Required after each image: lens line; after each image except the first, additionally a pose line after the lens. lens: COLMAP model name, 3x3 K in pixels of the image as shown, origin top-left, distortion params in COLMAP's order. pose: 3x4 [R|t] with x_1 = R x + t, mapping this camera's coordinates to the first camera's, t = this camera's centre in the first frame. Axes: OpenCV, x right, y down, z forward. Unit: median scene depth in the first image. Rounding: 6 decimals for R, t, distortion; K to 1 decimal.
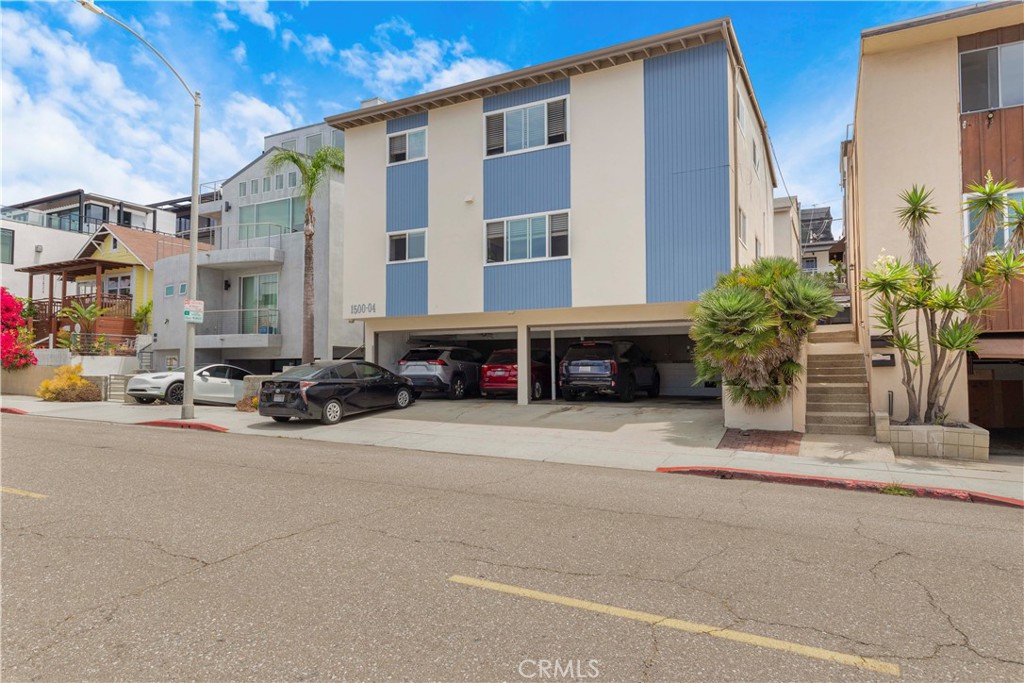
lens RADIAL K [[649.7, 0, 512.0], [0, 649.7, 341.5], [0, 0, 1]] dist [0.002526, 0.000677]
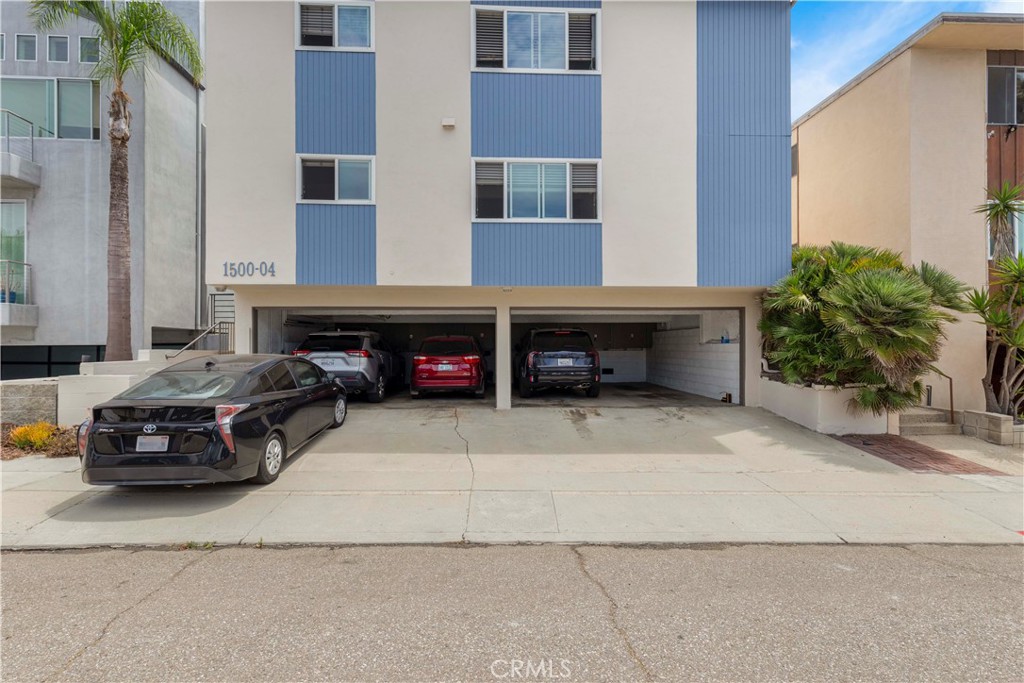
lens RADIAL K [[493.5, 0, 523.9], [0, 493.5, 342.7], [0, 0, 1]] dist [0.009630, -0.000590]
pose [[0.857332, 0.005230, 0.514737, -0.274889], [-0.022791, 0.999353, 0.027806, 0.001124], [-0.514258, -0.035570, 0.856897, 0.499261]]
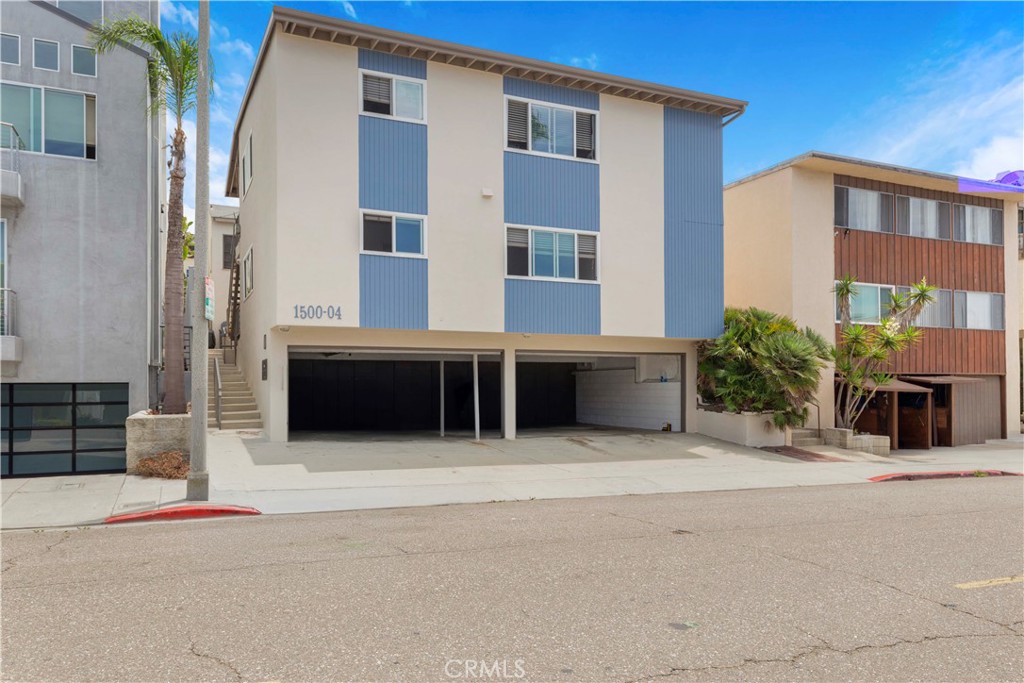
lens RADIAL K [[714.1, 0, 508.4], [0, 714.1, 383.9], [0, 0, 1]] dist [-0.002519, -0.000685]
pose [[0.610883, 0.005933, 0.791699, -0.775333], [-0.032802, 0.999303, 0.017823, 0.004907], [-0.791041, -0.036857, 0.610652, 0.425704]]
